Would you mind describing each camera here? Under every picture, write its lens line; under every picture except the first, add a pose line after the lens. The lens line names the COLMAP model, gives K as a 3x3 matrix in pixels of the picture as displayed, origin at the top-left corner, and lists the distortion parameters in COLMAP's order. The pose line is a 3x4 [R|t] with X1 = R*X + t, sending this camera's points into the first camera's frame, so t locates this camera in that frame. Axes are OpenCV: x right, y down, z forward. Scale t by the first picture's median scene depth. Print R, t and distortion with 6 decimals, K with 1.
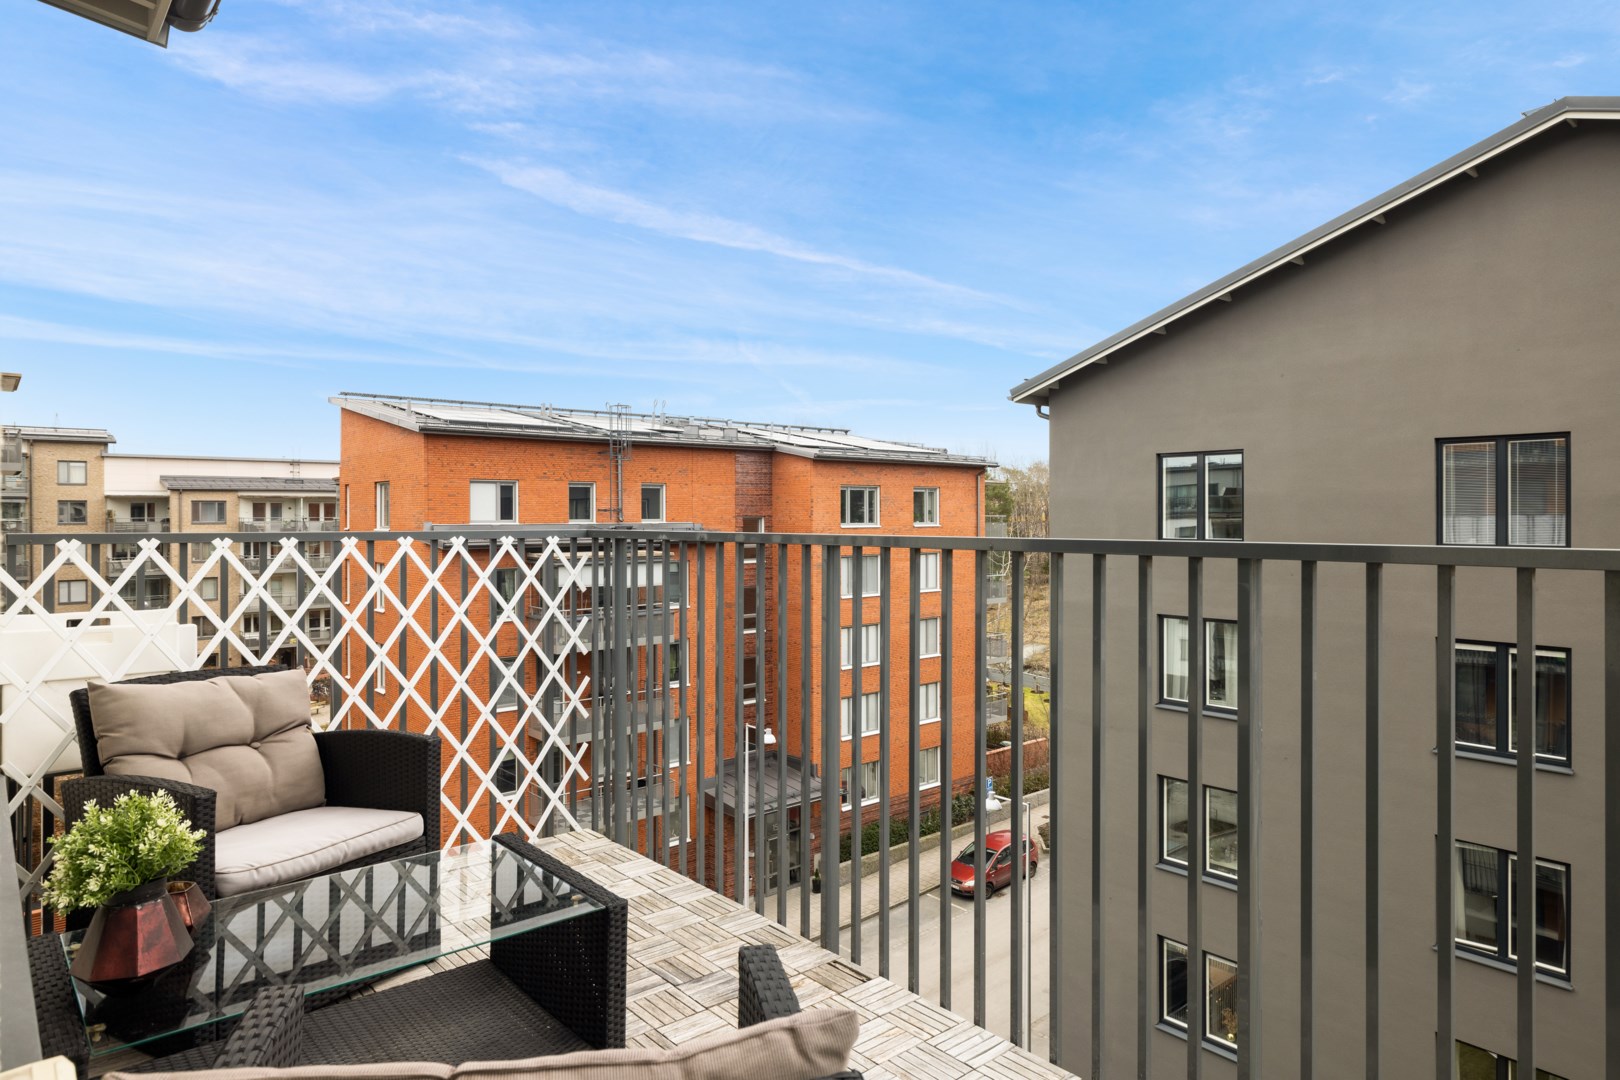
lens RADIAL K [[965.7, 0, 818.1], [0, 965.7, 524.7], [0, 0, 1]] dist [-0.006543, 0.003404]
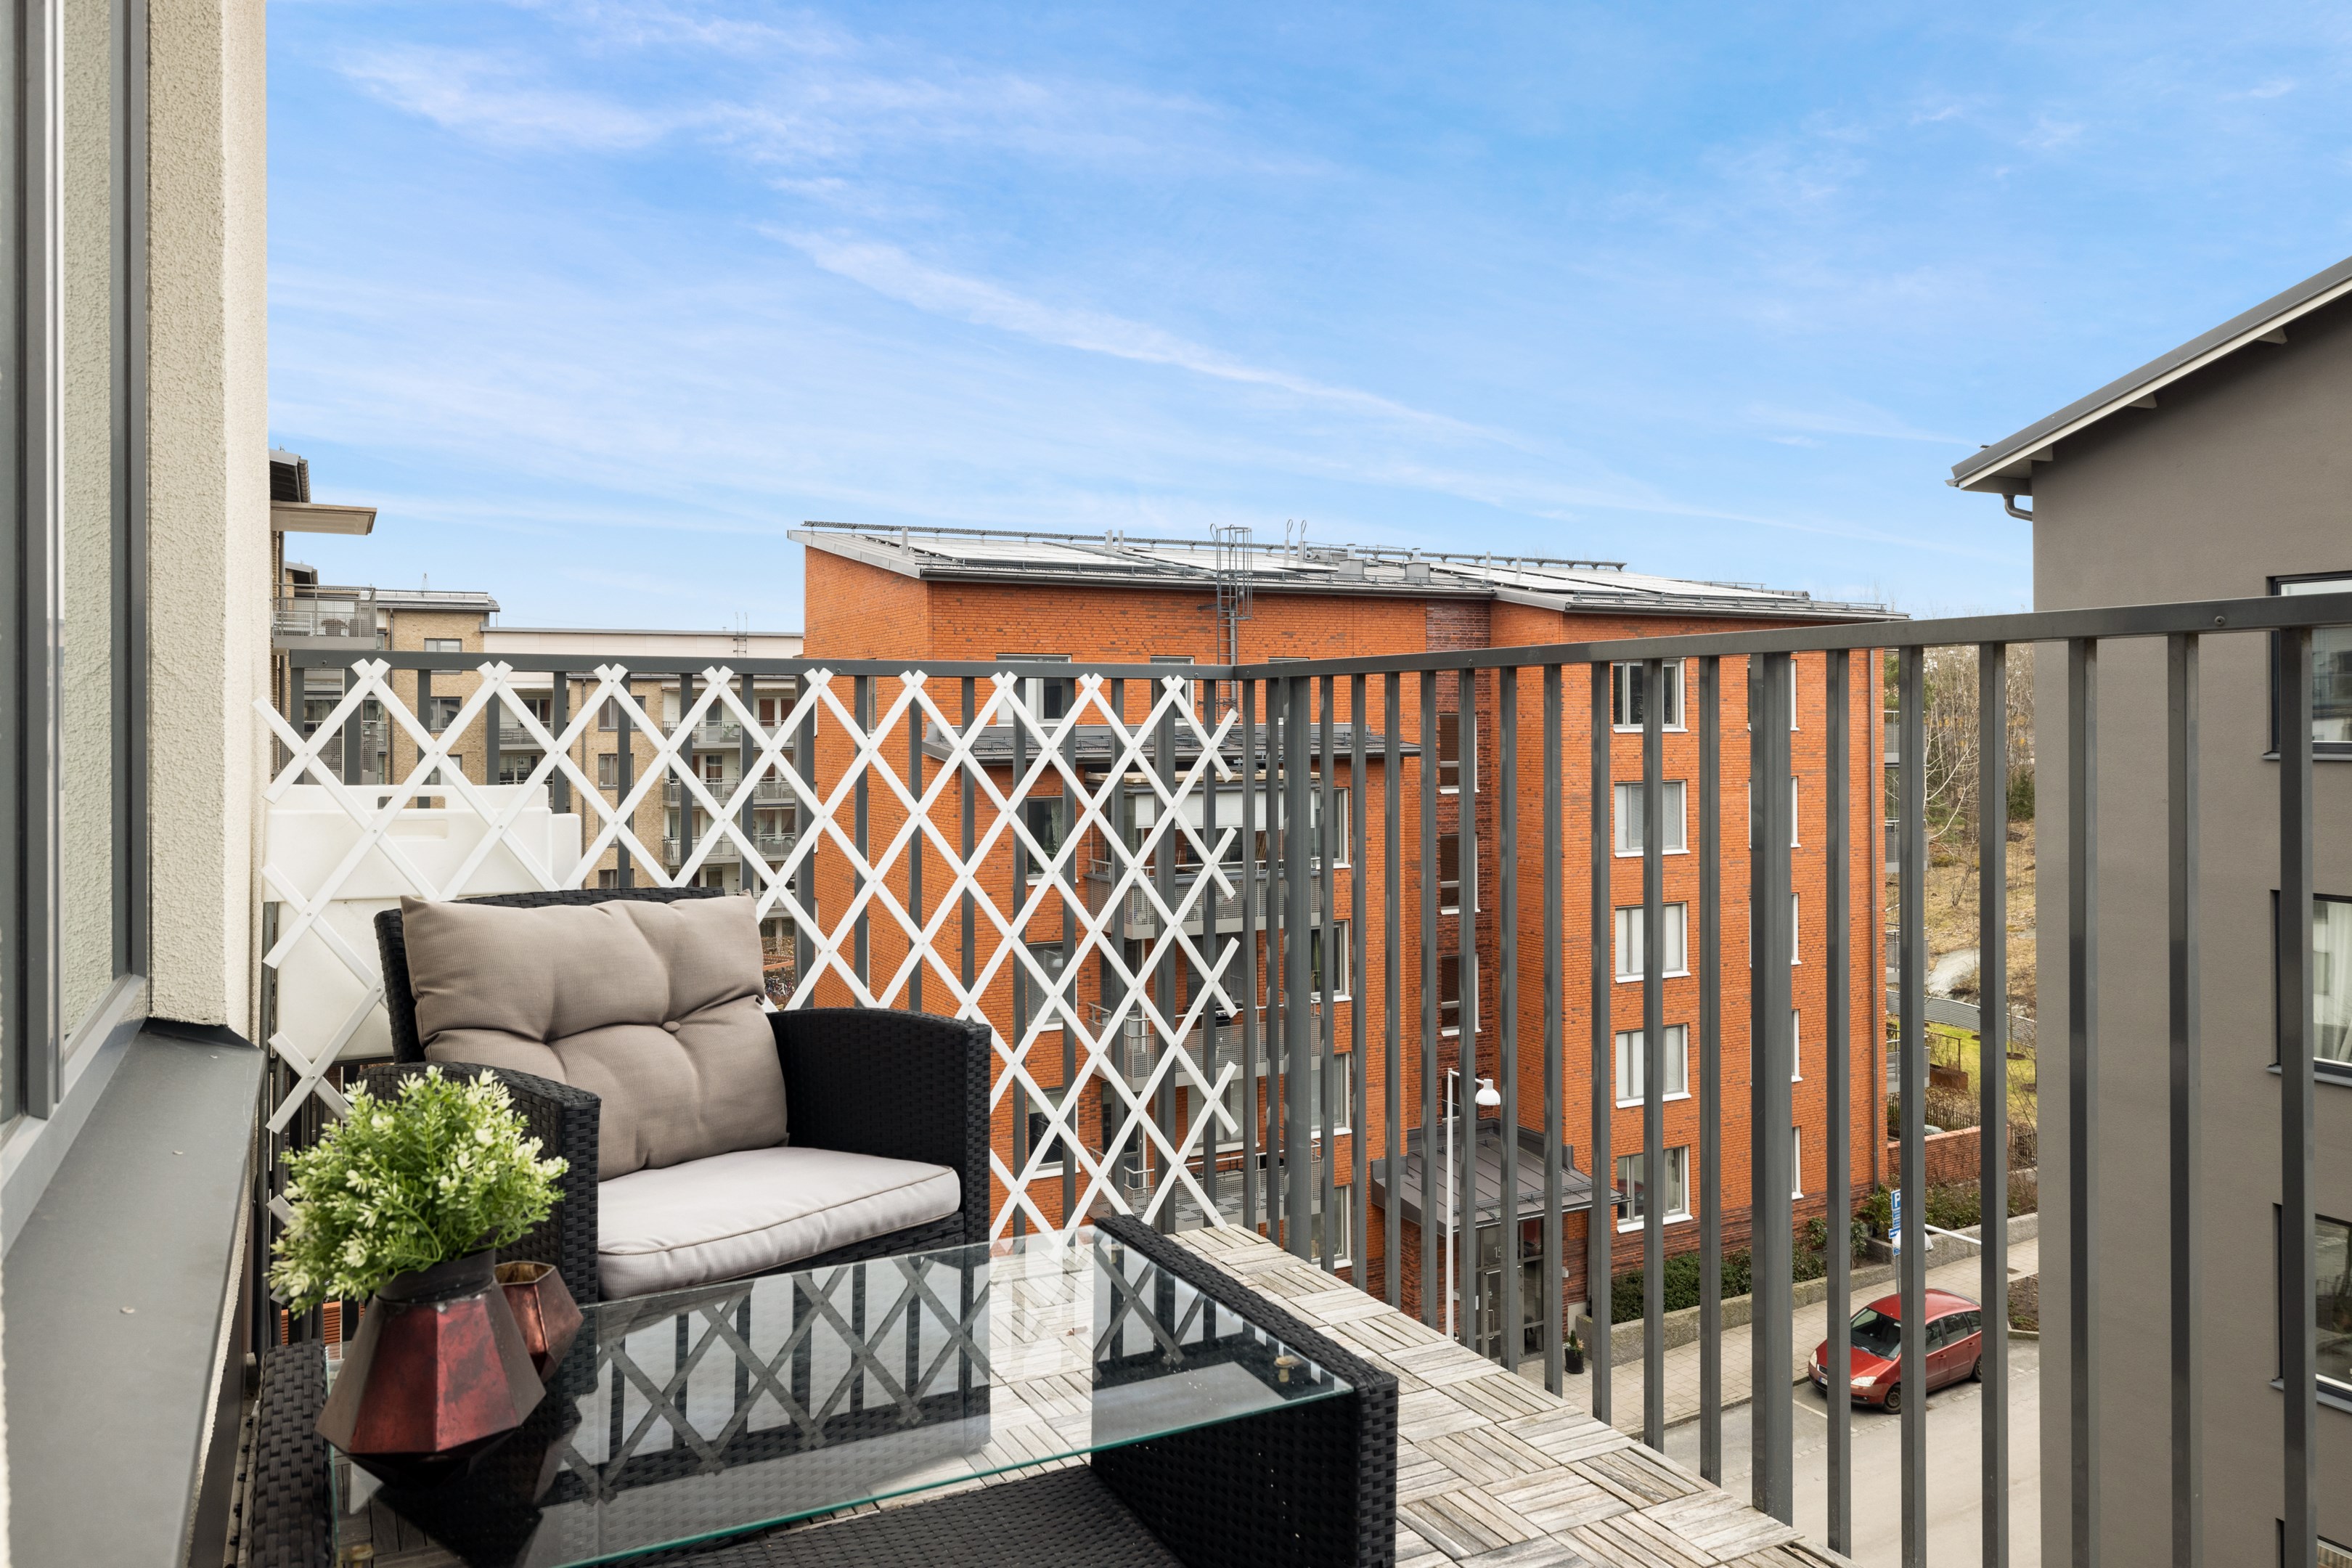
lens RADIAL K [[1617.8, 0, 1166.8], [0, 1617.8, 723.0], [0, 0, 1]] dist [-0.000775, 0.000072]
pose [[0.971487, -0.002747, -0.237076, -0.085949], [0.001022, 0.999972, -0.007399, 0.060253], [0.237090, 0.006946, 0.971463, 0.161708]]
